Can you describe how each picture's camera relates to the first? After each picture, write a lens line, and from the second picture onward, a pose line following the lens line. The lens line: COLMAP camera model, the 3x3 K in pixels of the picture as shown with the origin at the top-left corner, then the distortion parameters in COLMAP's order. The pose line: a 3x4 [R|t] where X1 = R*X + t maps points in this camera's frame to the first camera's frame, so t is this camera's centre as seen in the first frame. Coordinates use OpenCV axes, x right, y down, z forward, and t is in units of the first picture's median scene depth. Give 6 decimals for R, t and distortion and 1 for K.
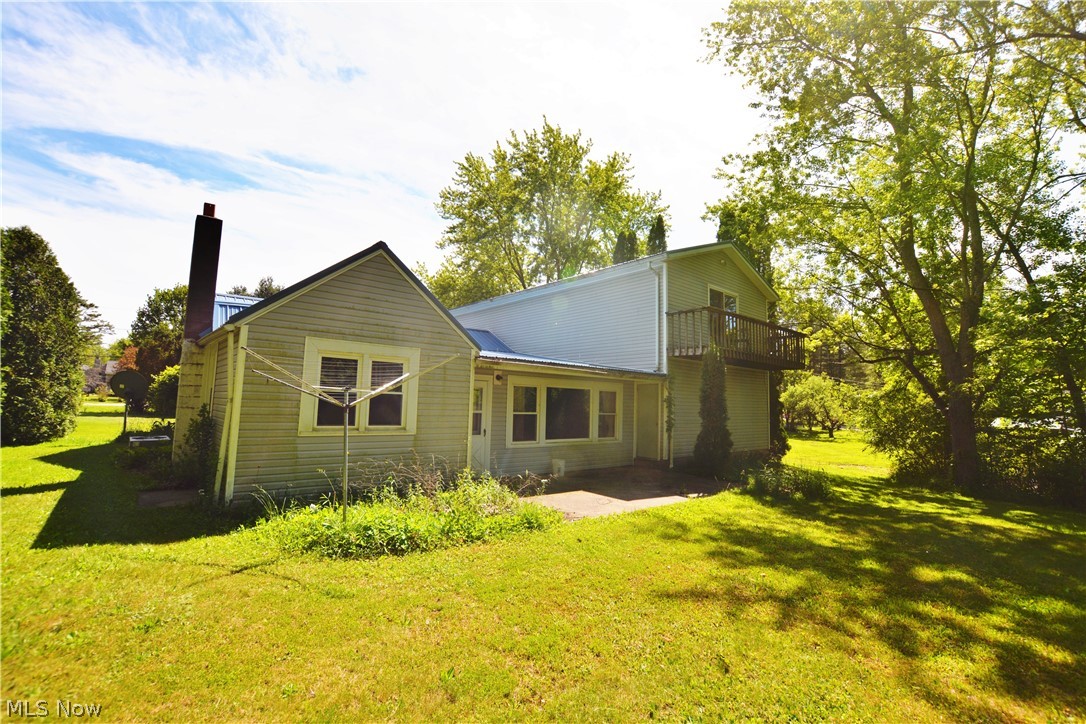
lens RADIAL K [[468.7, 0, 542.0], [0, 468.7, 337.2], [0, 0, 1]] dist [-0.014885, 0.000145]
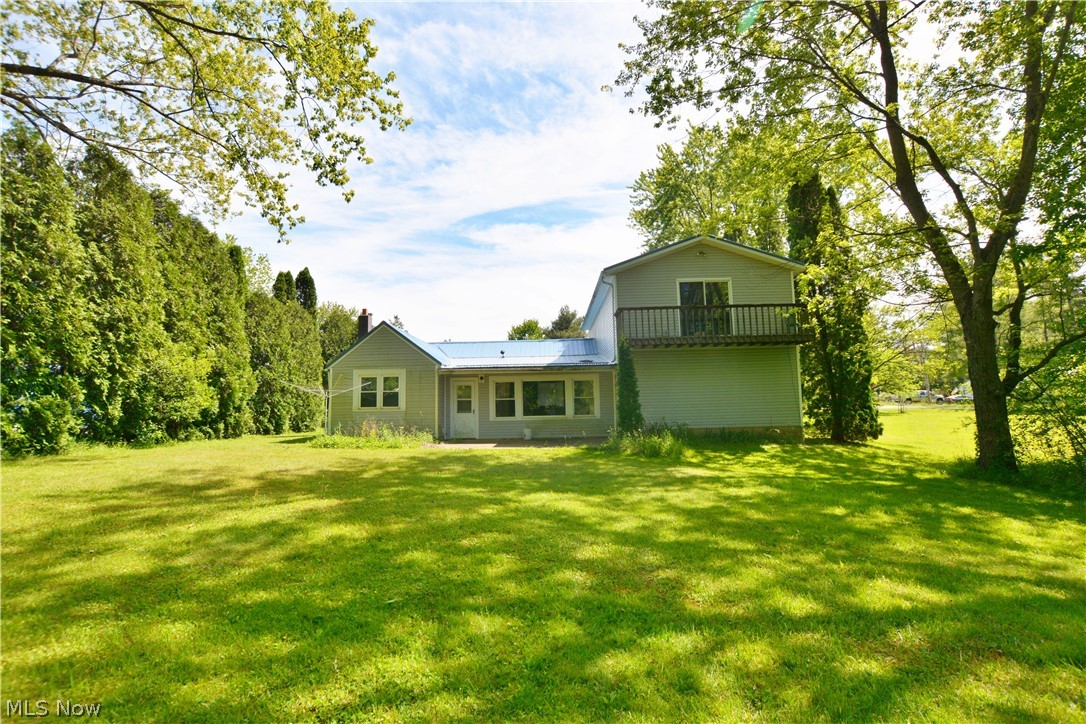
lens RADIAL K [[477.7, 0, 540.7], [0, 477.7, 360.9], [0, 0, 1]] dist [-0.029723, 0.000428]
pose [[0.757074, -0.095363, -0.646331, 0.973573], [0.129458, 0.991571, 0.005338, 0.035327], [0.640374, -0.087714, 0.763038, -0.129234]]
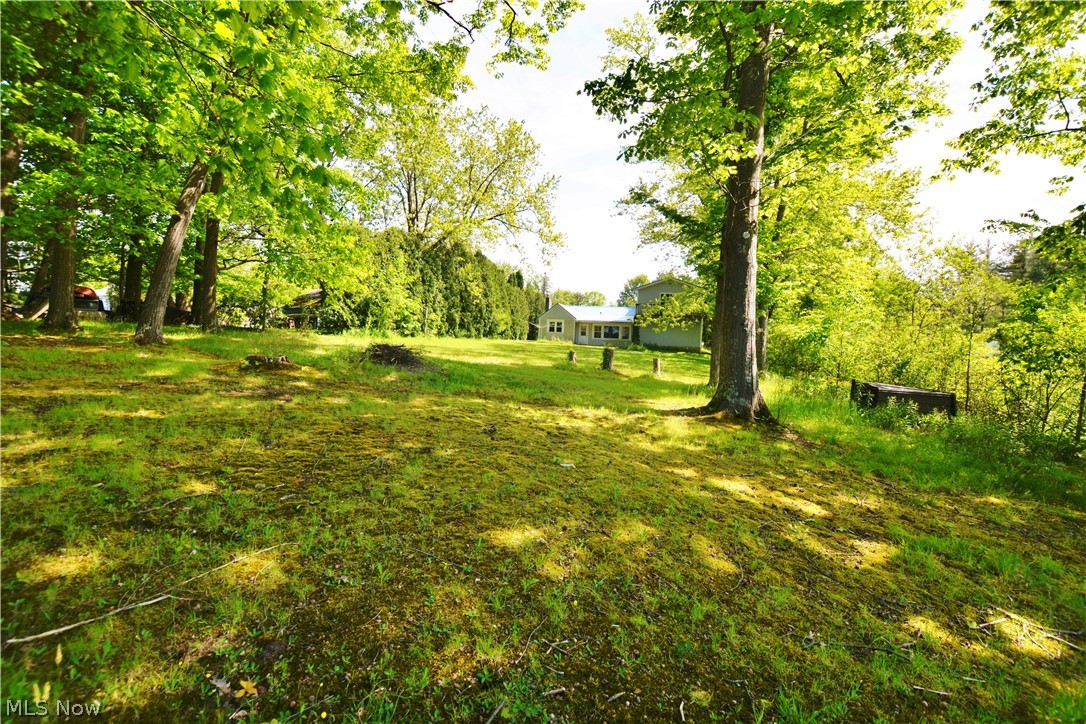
lens RADIAL K [[477.7, 0, 540.7], [0, 477.7, 360.9], [0, 0, 1]] dist [-0.029723, 0.000428]
pose [[0.550394, 0.037624, -0.834057, 3.037364], [0.091111, 0.990311, 0.104797, -0.079202], [0.829919, -0.133672, 0.541633, -1.712220]]
